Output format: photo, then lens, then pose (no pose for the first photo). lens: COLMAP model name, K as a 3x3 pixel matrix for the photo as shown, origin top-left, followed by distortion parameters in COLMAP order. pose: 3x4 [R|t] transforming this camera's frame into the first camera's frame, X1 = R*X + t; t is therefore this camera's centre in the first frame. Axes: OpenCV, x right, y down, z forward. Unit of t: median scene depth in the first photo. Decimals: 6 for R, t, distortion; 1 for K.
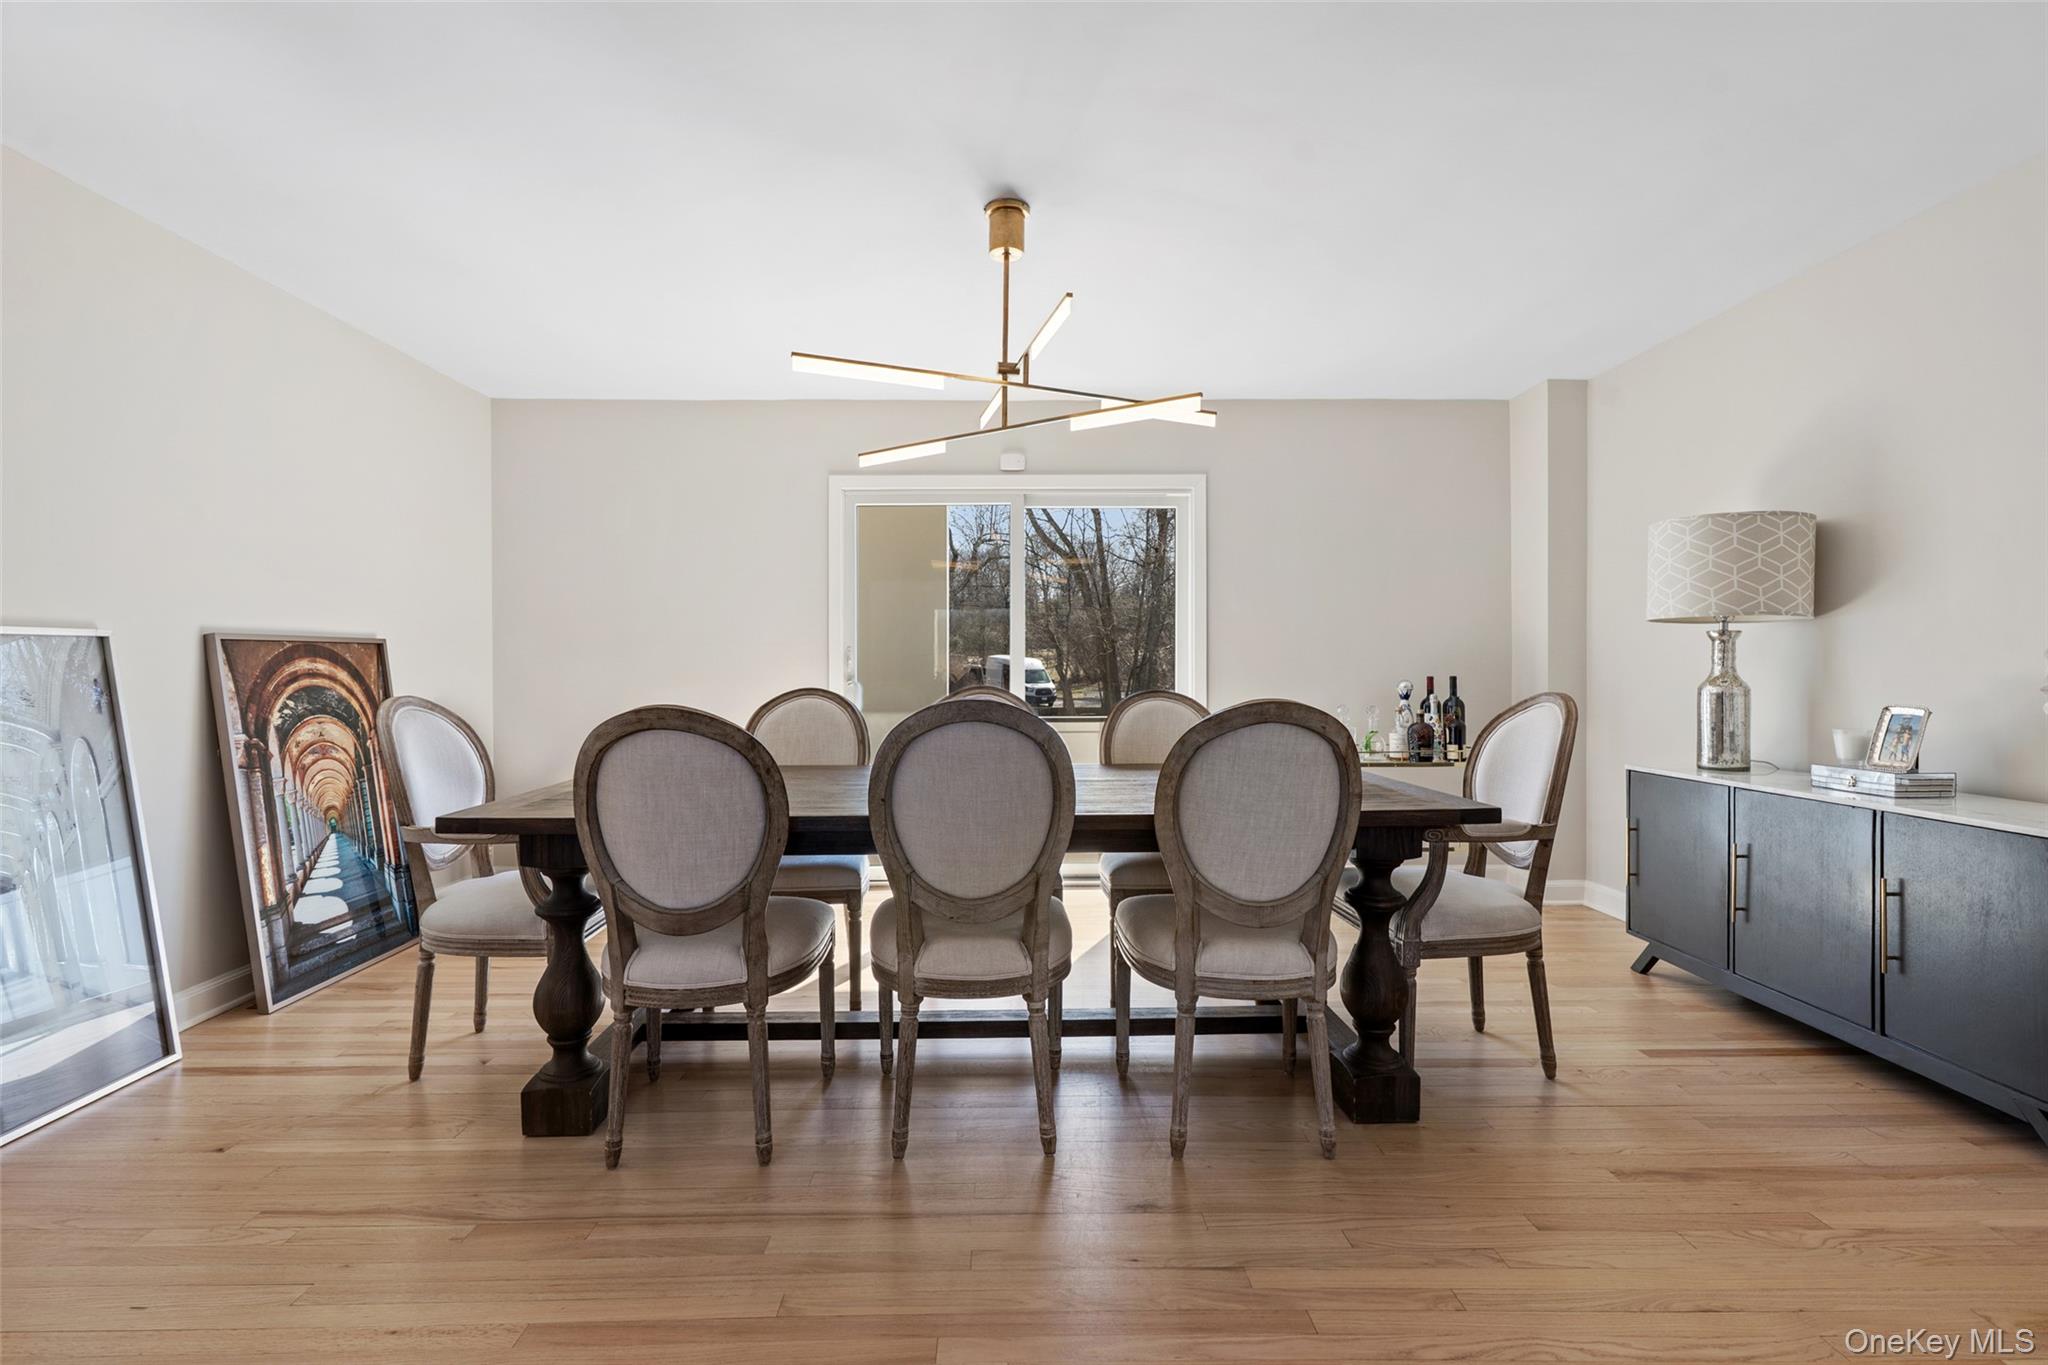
lens RADIAL K [[940.8, 0, 1024.0], [0, 940.8, 682.5], [0, 0, 1]] dist [0.000520, -0.000072]
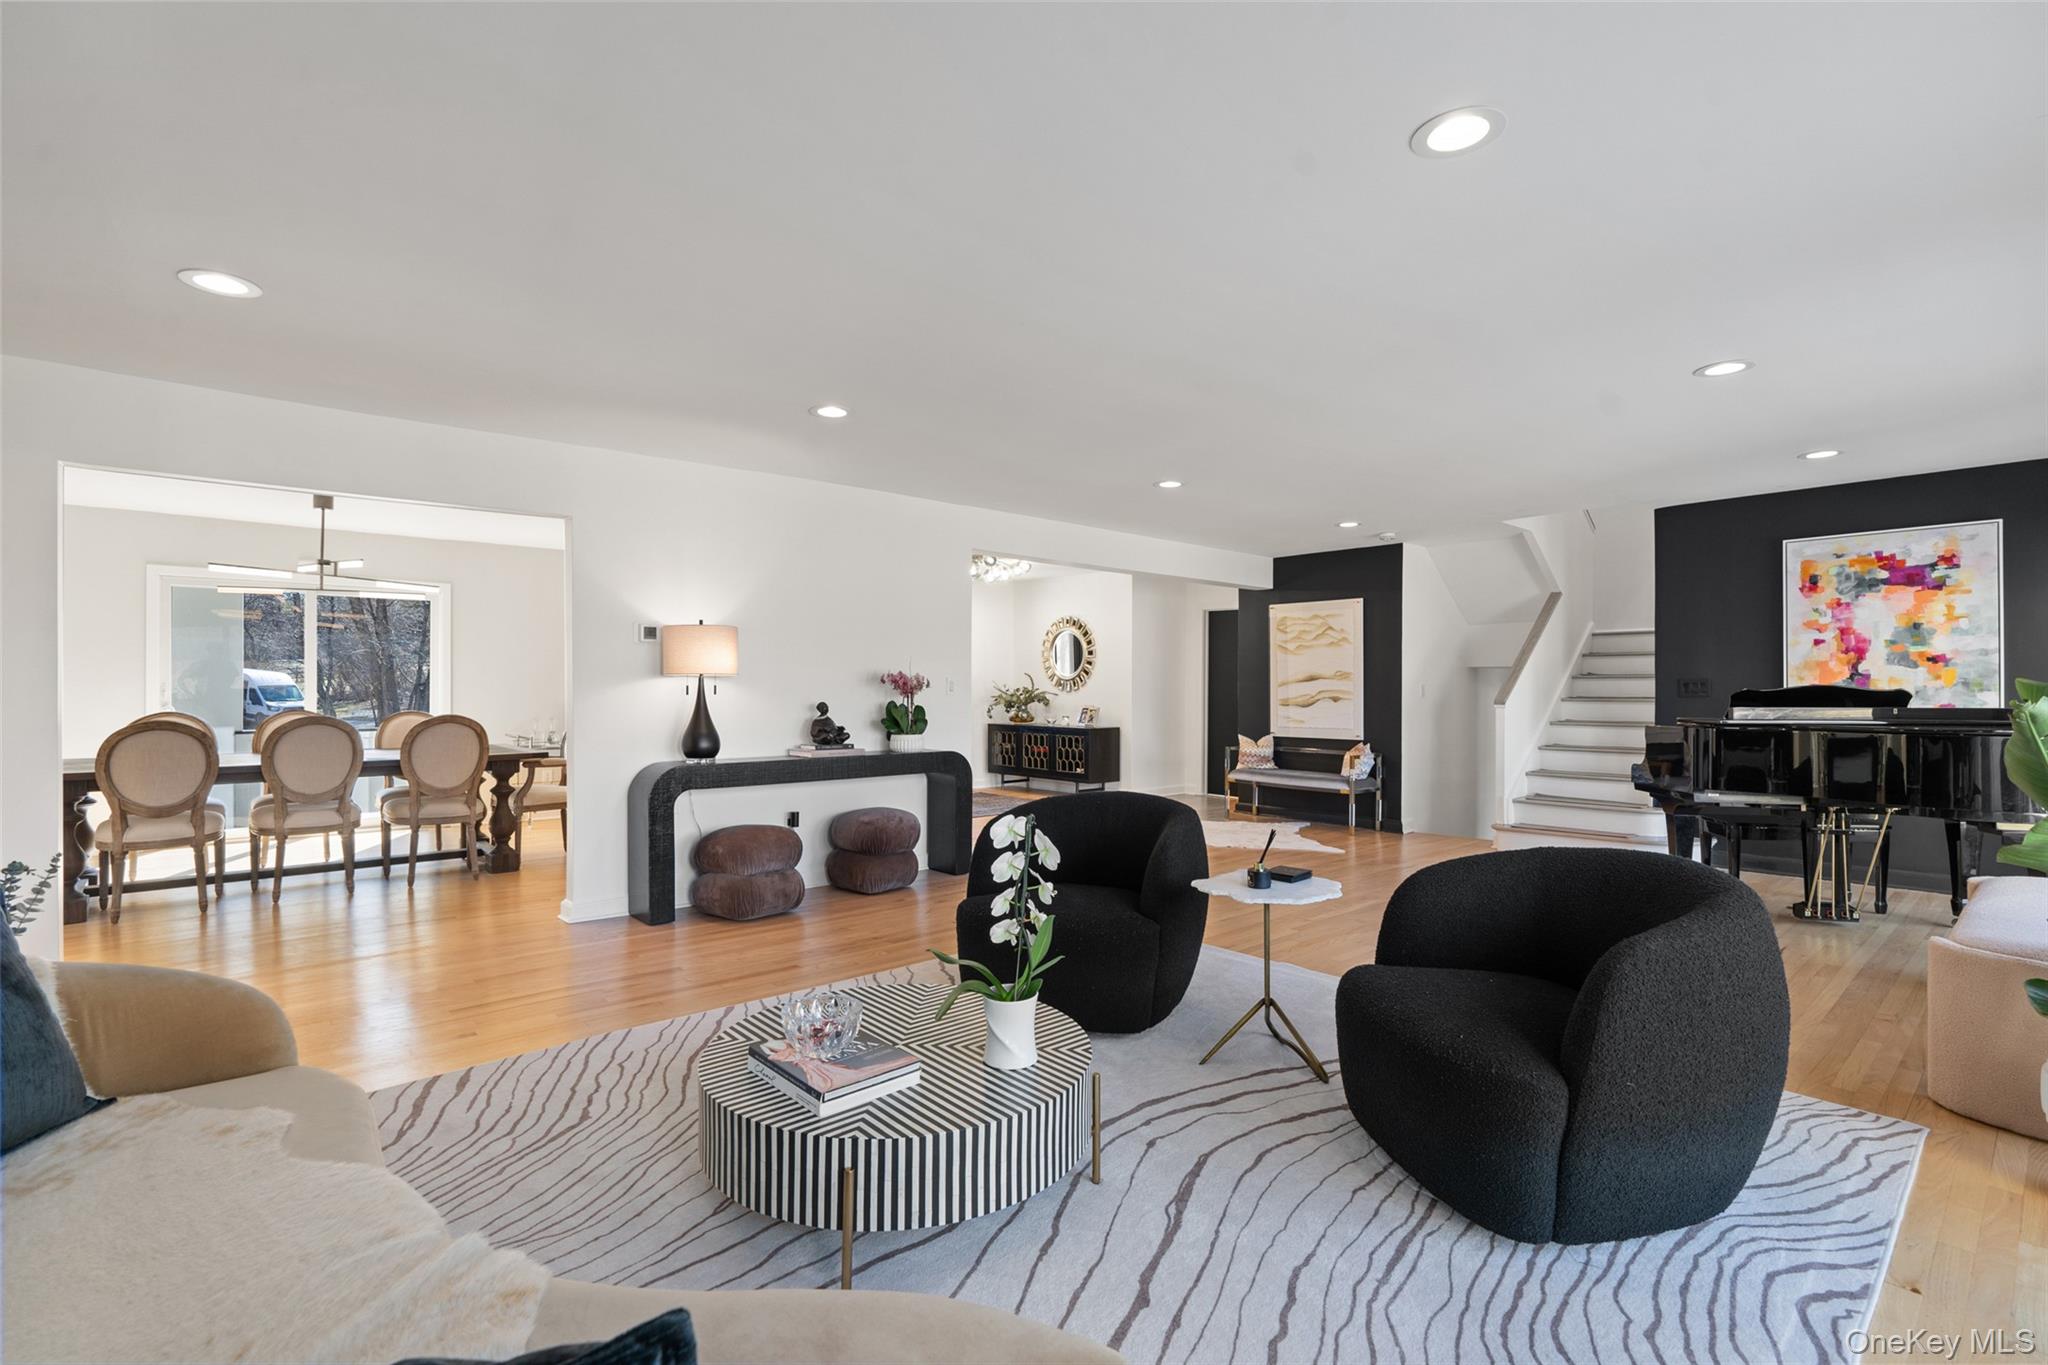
lens RADIAL K [[940.8, 0, 1024.0], [0, 940.8, 682.5], [0, 0, 1]] dist [0.000520, -0.000072]
pose [[0.773803, 0.004647, 0.633409, -0.162591], [0.005175, 0.999893, -0.013657, -0.025628], [-0.633405, 0.013846, 0.773697, -1.951622]]
